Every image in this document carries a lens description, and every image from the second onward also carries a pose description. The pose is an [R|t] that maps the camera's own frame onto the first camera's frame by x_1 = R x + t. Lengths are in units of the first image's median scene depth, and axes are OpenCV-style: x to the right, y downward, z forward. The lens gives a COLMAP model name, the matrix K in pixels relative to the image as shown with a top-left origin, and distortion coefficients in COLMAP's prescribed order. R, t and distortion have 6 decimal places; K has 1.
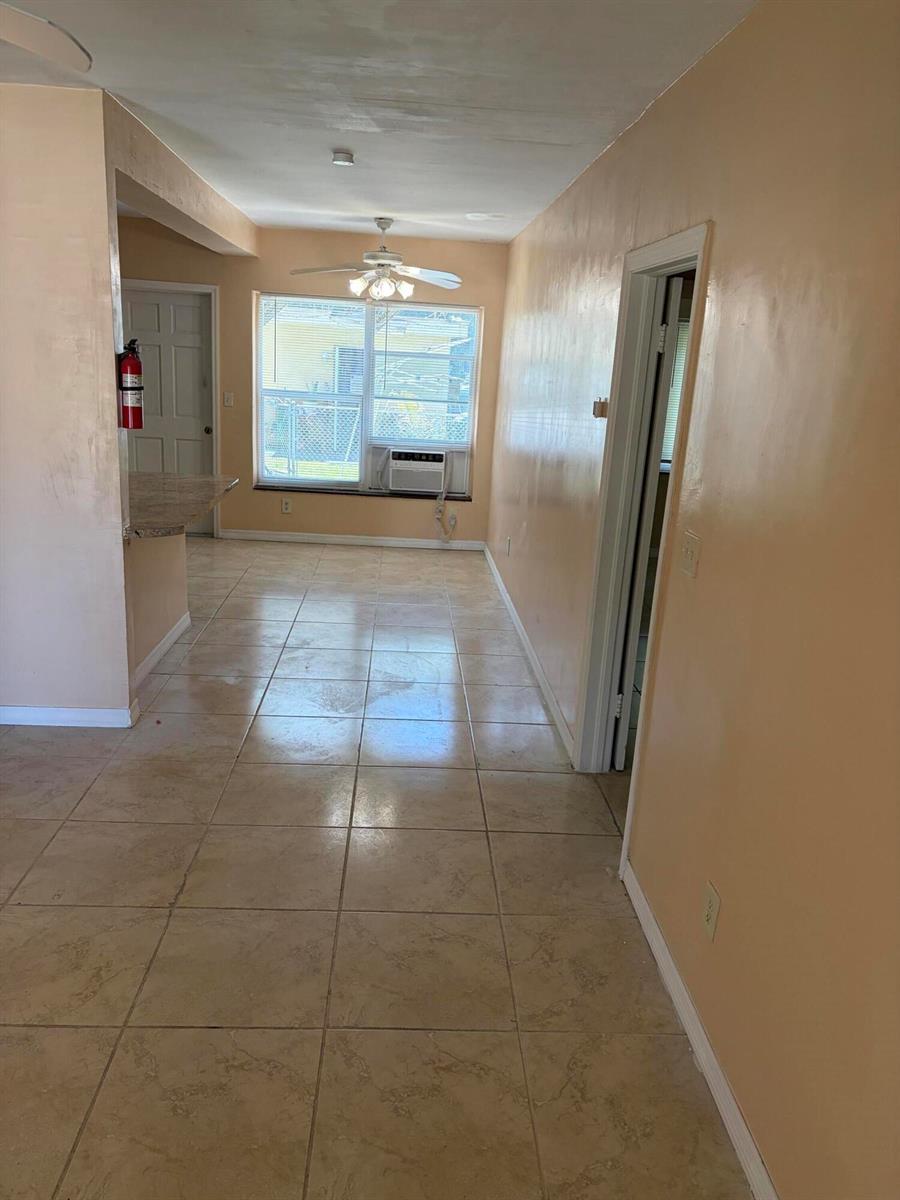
lens RADIAL K [[898.4, 0, 450.0], [0, 898.4, 600.0], [0, 0, 1]] dist [0.001320, -0.002085]
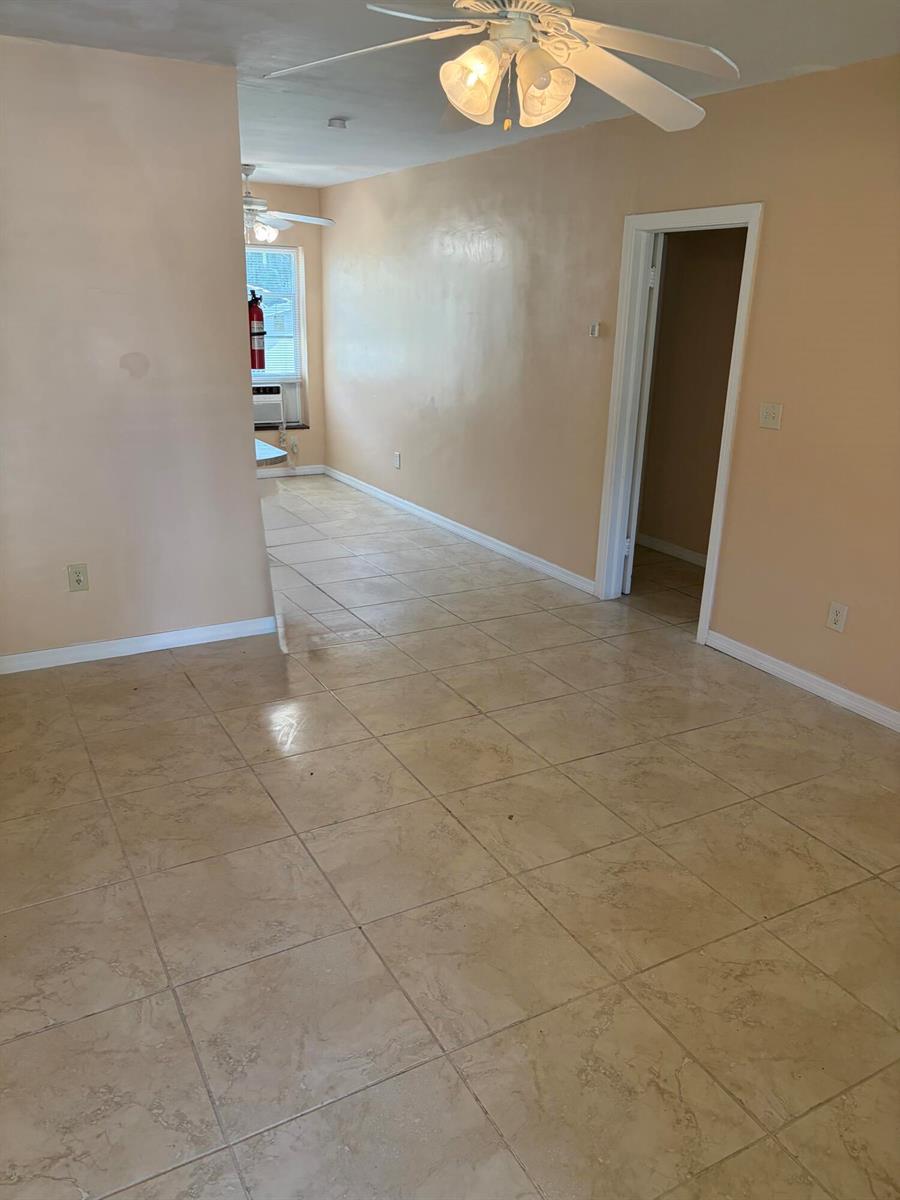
lens RADIAL K [[917.3, 0, 450.0], [0, 917.3, 600.0], [0, 0, 1]] dist [-0.007201, -0.005397]
pose [[0.897696, -0.171866, 0.405714, -0.384993], [0.143876, 0.984654, 0.098770, 0.011633], [-0.416464, -0.030293, 0.908647, -0.104387]]
